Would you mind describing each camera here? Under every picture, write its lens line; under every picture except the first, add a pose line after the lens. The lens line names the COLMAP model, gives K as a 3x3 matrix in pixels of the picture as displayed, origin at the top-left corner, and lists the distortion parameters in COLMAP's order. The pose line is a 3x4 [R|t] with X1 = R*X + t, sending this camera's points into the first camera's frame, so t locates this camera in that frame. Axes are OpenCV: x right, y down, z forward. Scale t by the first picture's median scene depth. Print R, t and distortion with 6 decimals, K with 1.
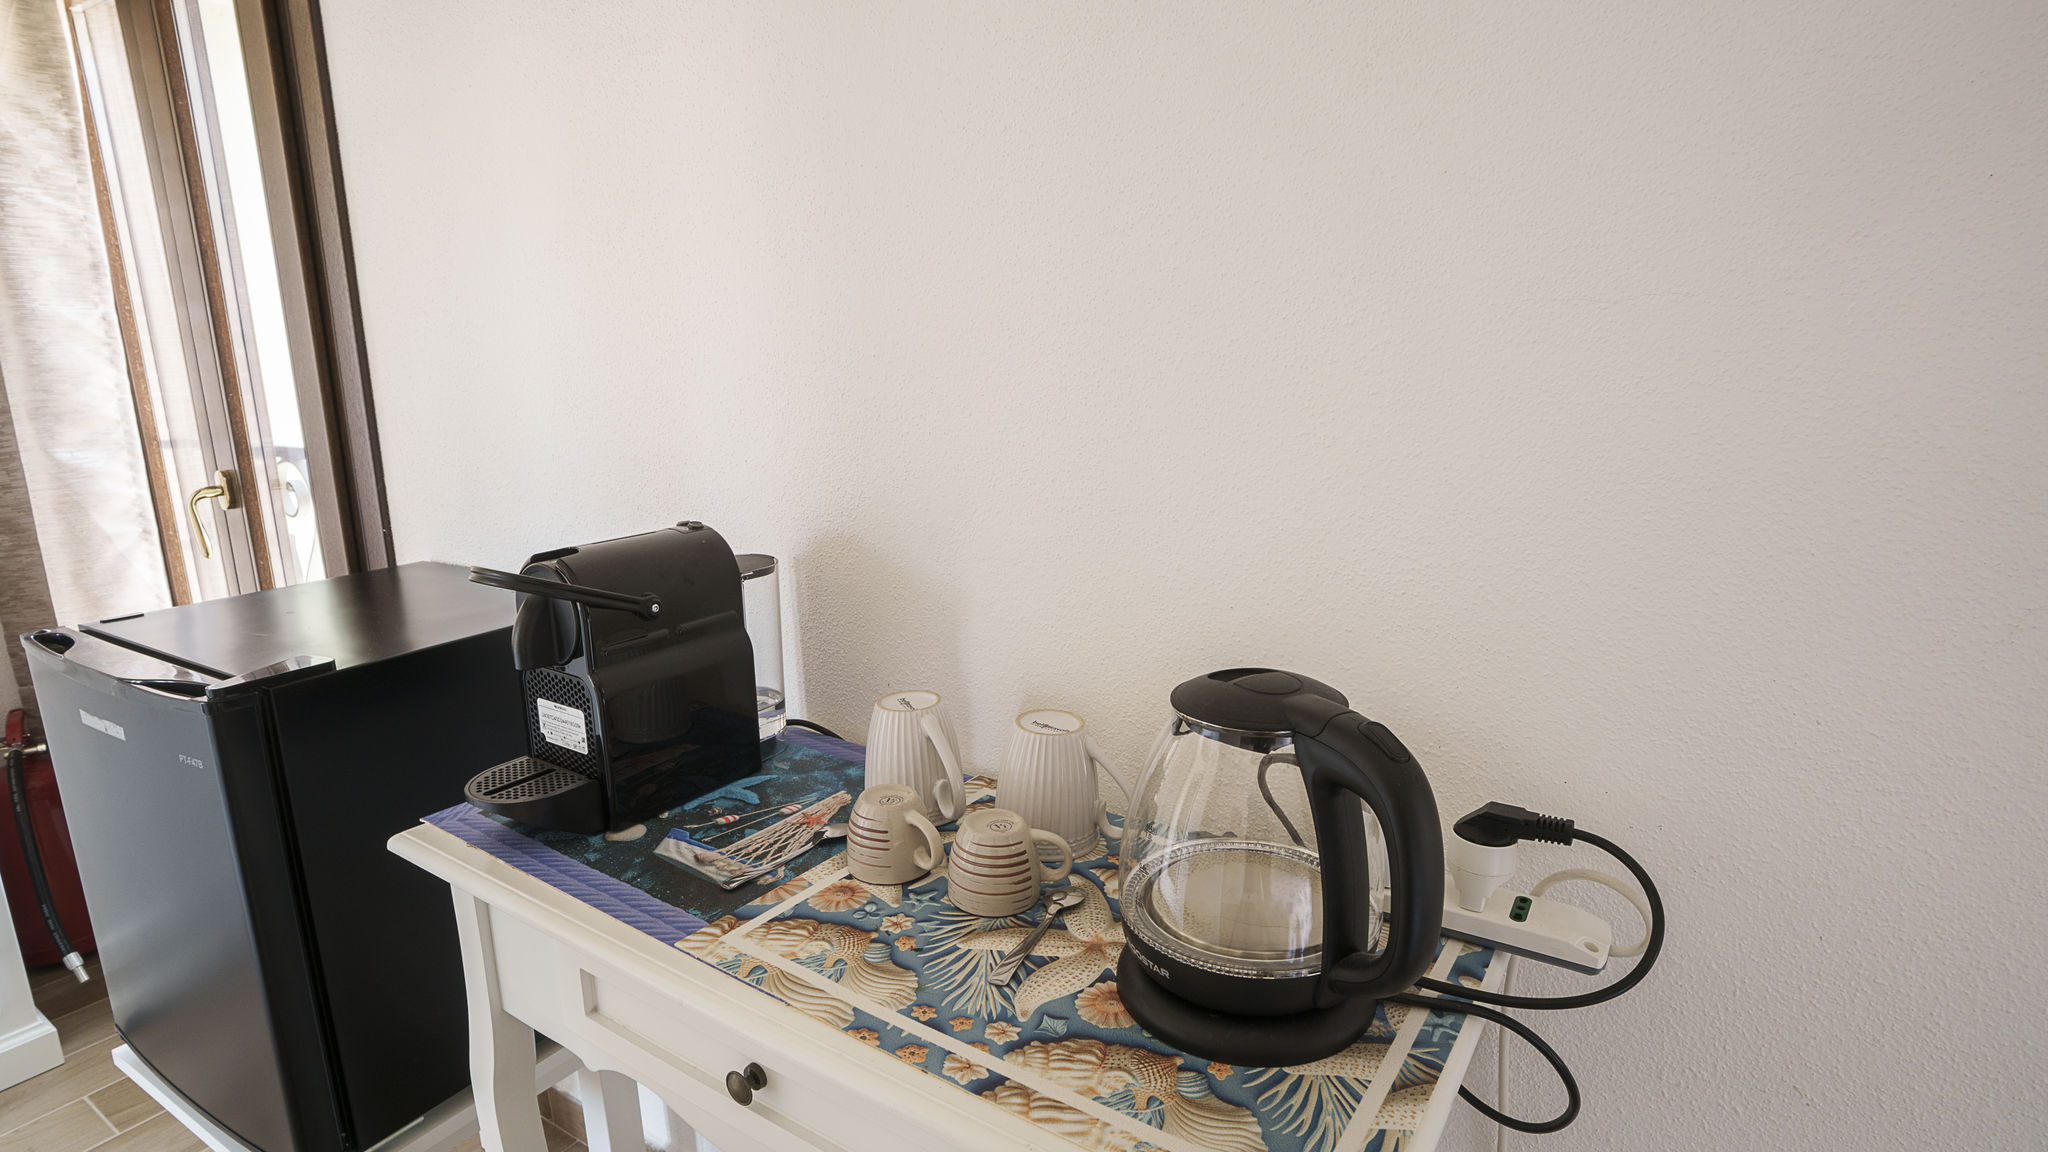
lens RADIAL K [[1066.1, 0, 1025.0], [0, 1066.1, 576.7], [0, 0, 1]] dist [-0.072126, 0.039257]
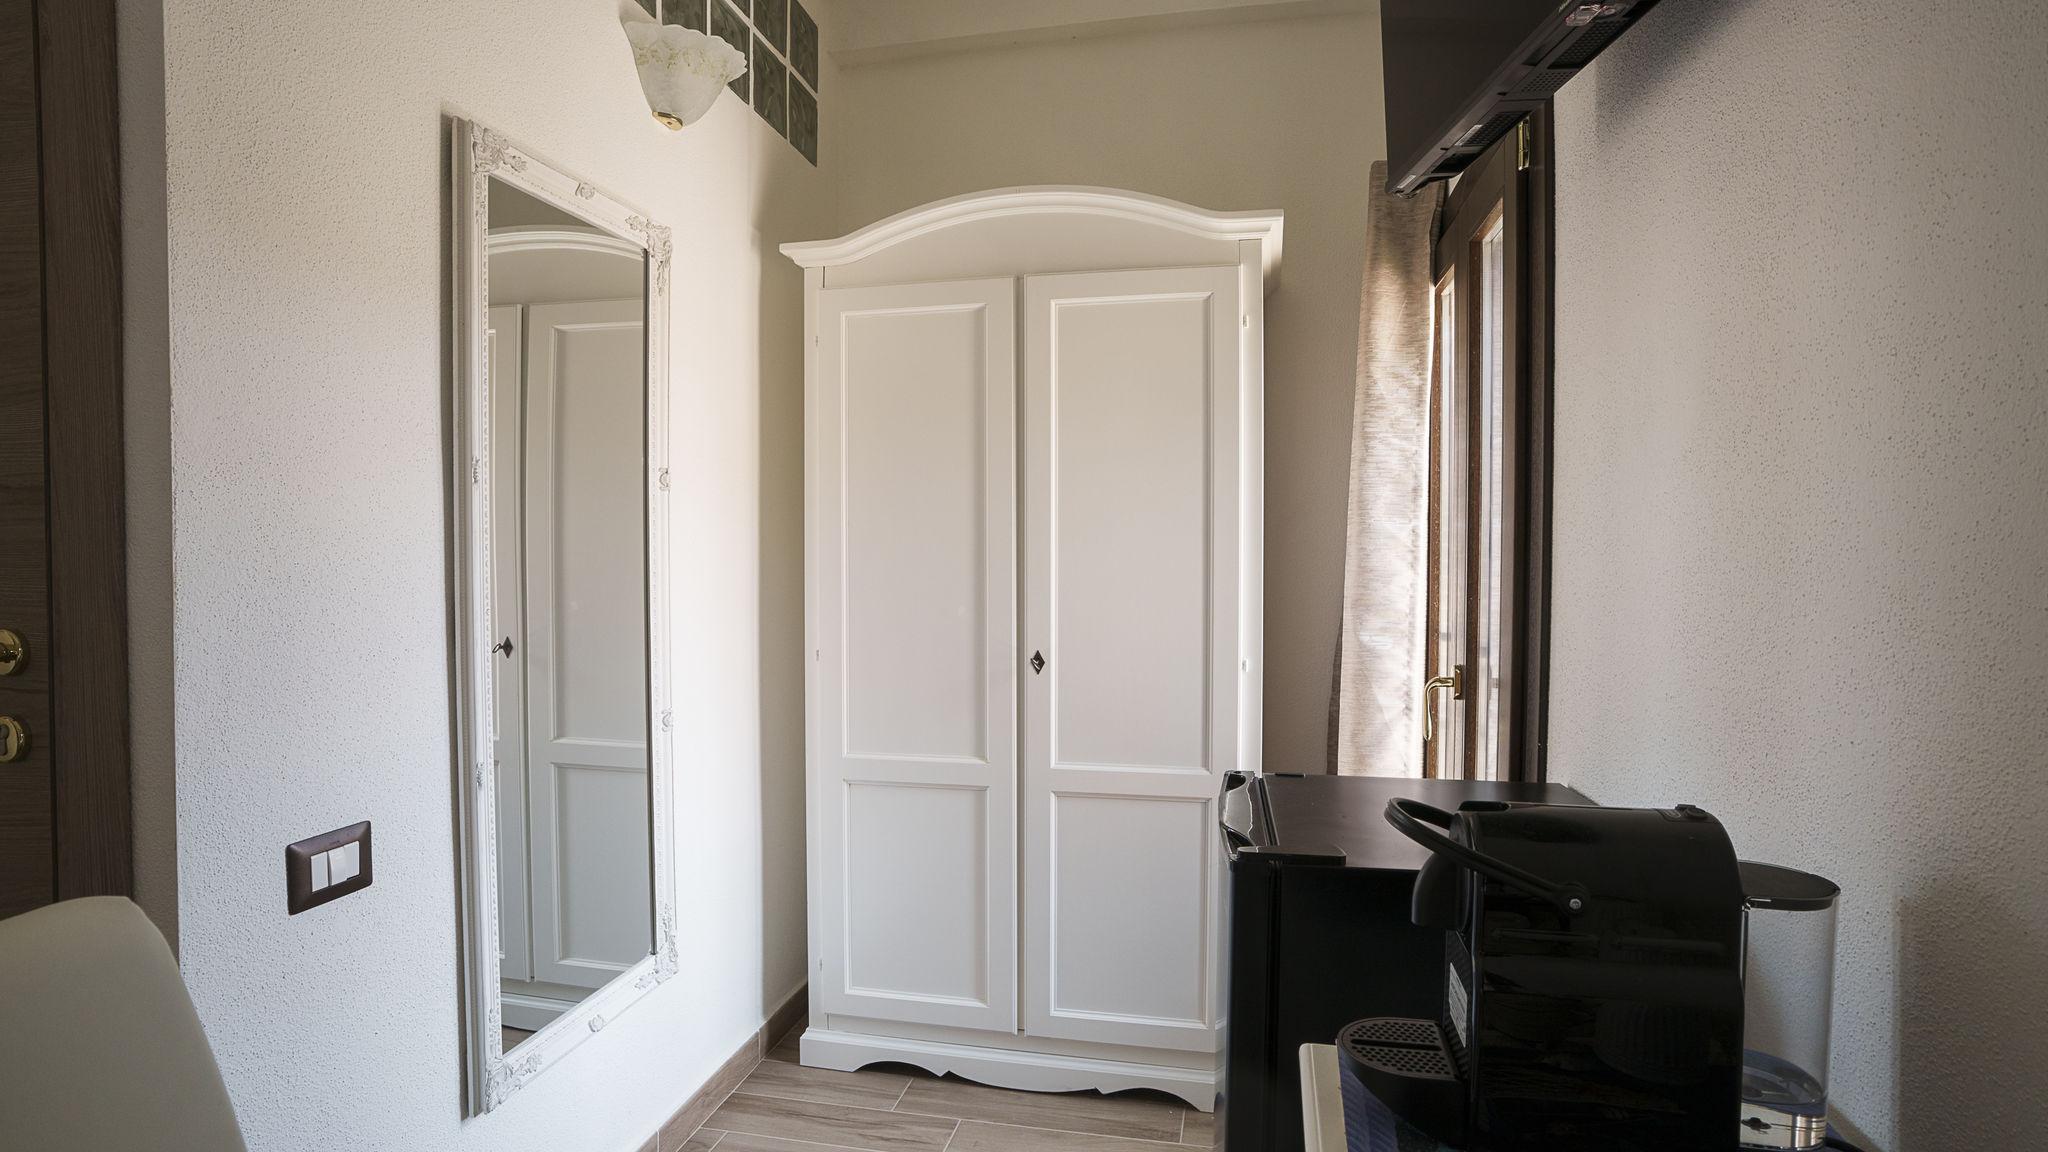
lens RADIAL K [[1066.1, 0, 1019.4], [0, 1066.1, 577.9], [0, 0, 1]] dist [-0.072126, 0.039257]
pose [[0.360088, 0.038022, -0.932143, 0.107417], [-0.218077, 0.974917, -0.044477, -0.040755], [0.907072, 0.219295, 0.359348, 0.145932]]
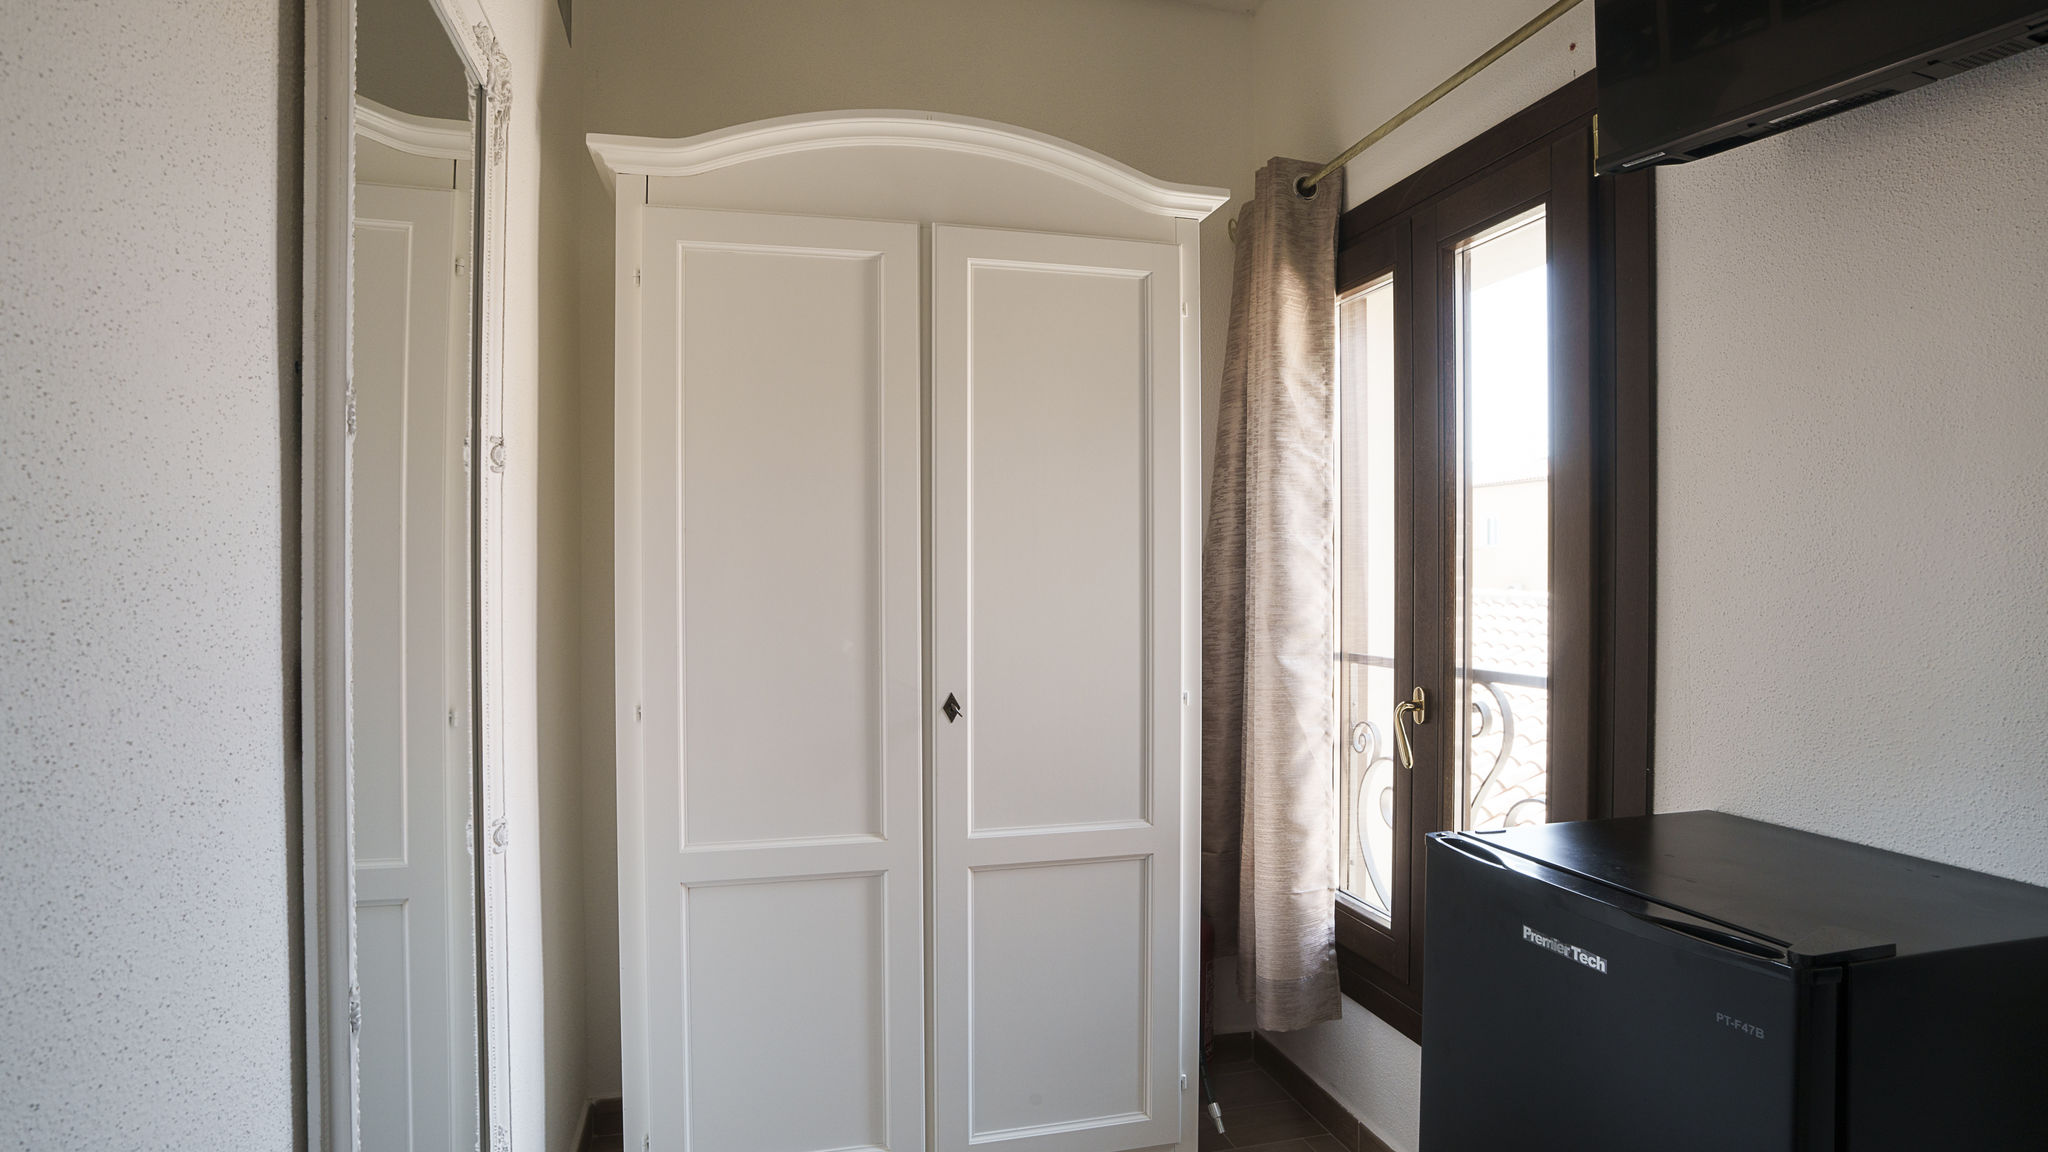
lens RADIAL K [[1066.1, 0, 1028.6], [0, 1066.1, 576.8], [0, 0, 1]] dist [-0.072126, 0.039257]
pose [[0.740119, 0.020261, -0.672171, -0.348452], [-0.164571, 0.974610, -0.151830, 0.018531], [0.652028, 0.222992, 0.724661, -0.078176]]
